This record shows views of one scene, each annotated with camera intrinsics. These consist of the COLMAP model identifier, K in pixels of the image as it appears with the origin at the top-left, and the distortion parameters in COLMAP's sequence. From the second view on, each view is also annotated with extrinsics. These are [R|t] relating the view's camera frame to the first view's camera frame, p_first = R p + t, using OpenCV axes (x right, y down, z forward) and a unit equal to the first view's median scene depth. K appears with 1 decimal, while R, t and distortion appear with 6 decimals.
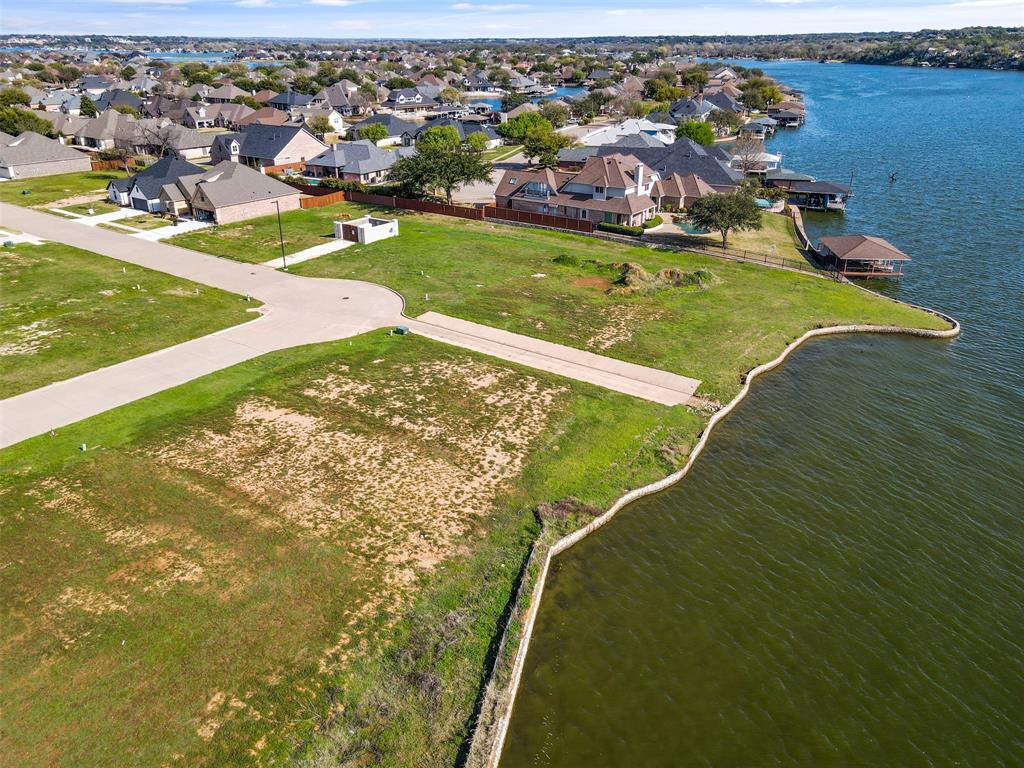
lens RADIAL K [[767.0, 0, 512.0], [0, 767.0, 384.0], [0, 0, 1]] dist [-0.000046, 0.032621]
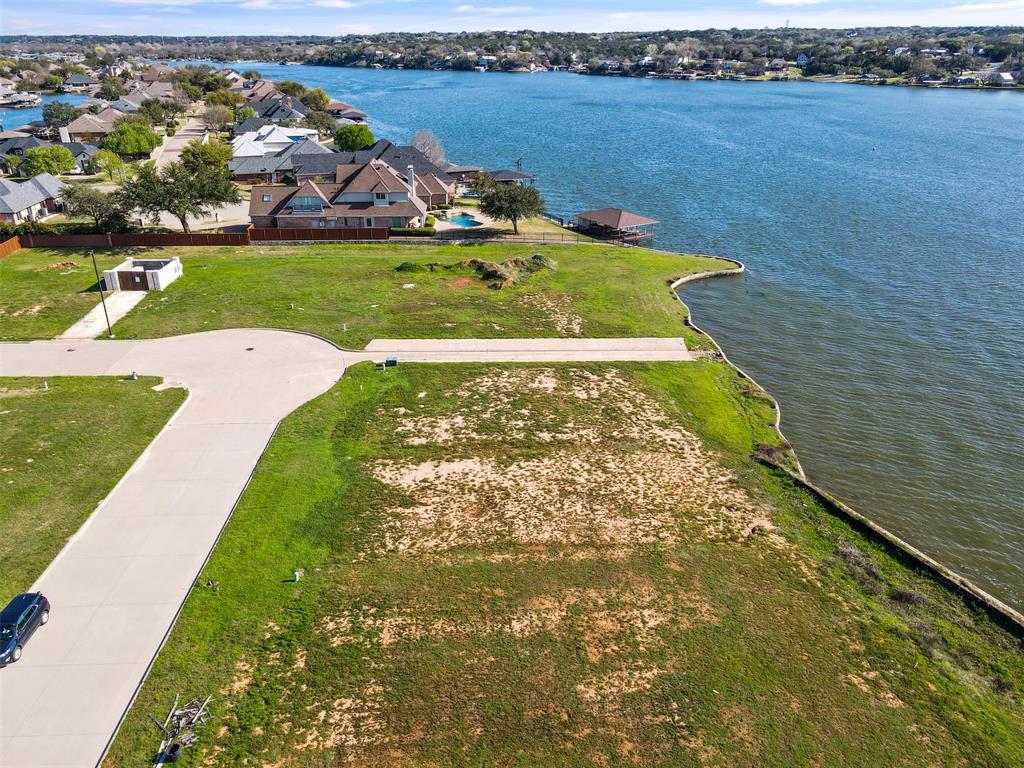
lens RADIAL K [[767.0, 0, 512.0], [0, 767.0, 384.0], [0, 0, 1]] dist [-0.000046, 0.032621]
pose [[0.787563, -0.248144, 0.564065, -0.617518], [0.249093, 0.965420, 0.076918, -0.087855], [-0.563646, 0.079927, 0.822140, 0.183674]]
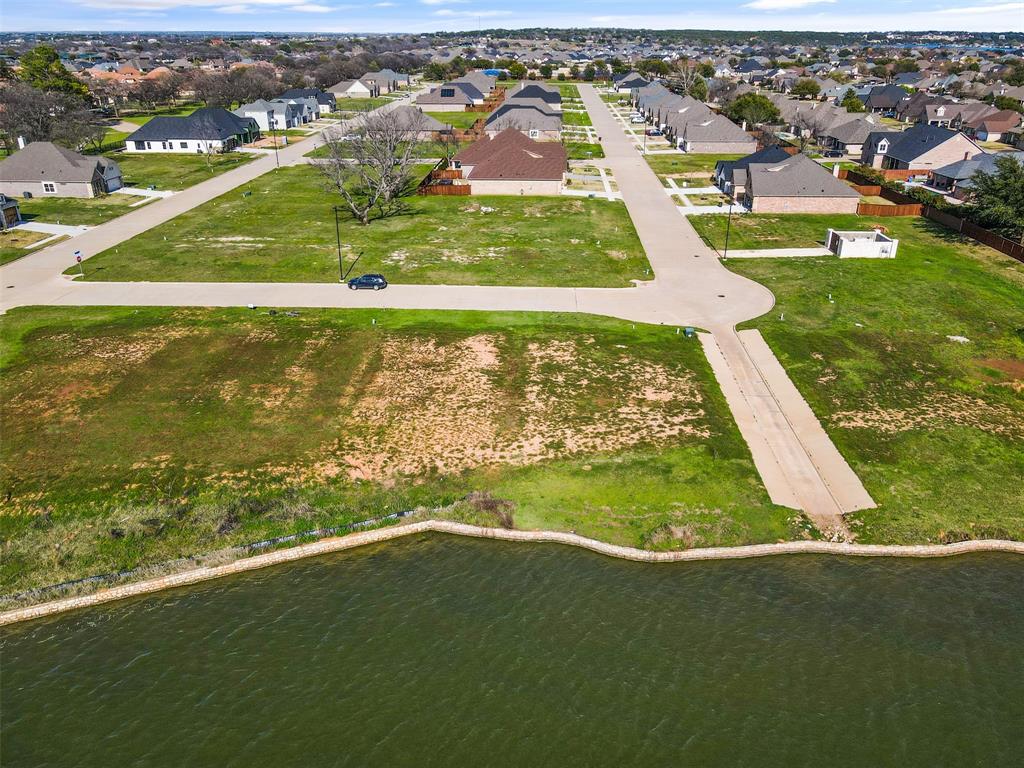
lens RADIAL K [[779.1, 0, 513.9], [0, 779.1, 383.0], [0, 0, 1]] dist [-0.001685, 0.040005]
pose [[0.544145, 0.341867, -0.766181, 0.559036], [-0.344270, 0.923775, 0.167683, -0.110729], [0.765104, 0.172529, 0.620362, 0.271693]]
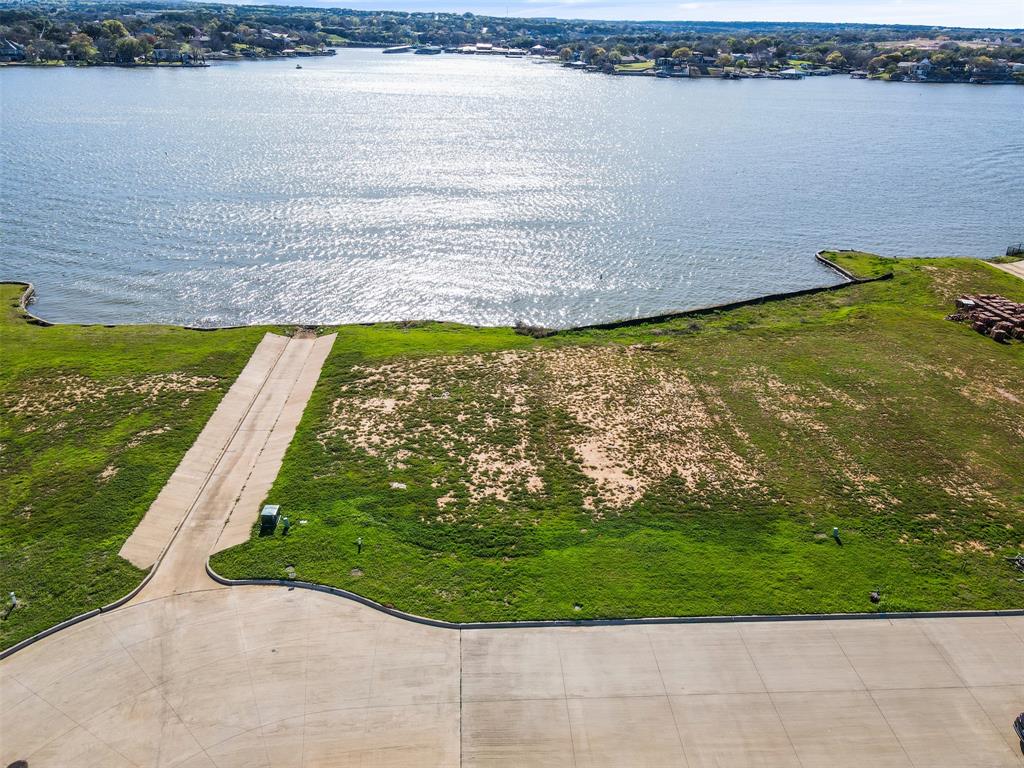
lens RADIAL K [[752.7, 0, 512.0], [0, 752.7, 384.0], [0, 0, 1]] dist [-0.000429, 0.032106]
pose [[-0.628054, -0.345102, 0.697462, -0.659949], [0.298339, 0.721015, 0.625405, -0.468895], [-0.718709, 0.600868, -0.349879, 1.123000]]
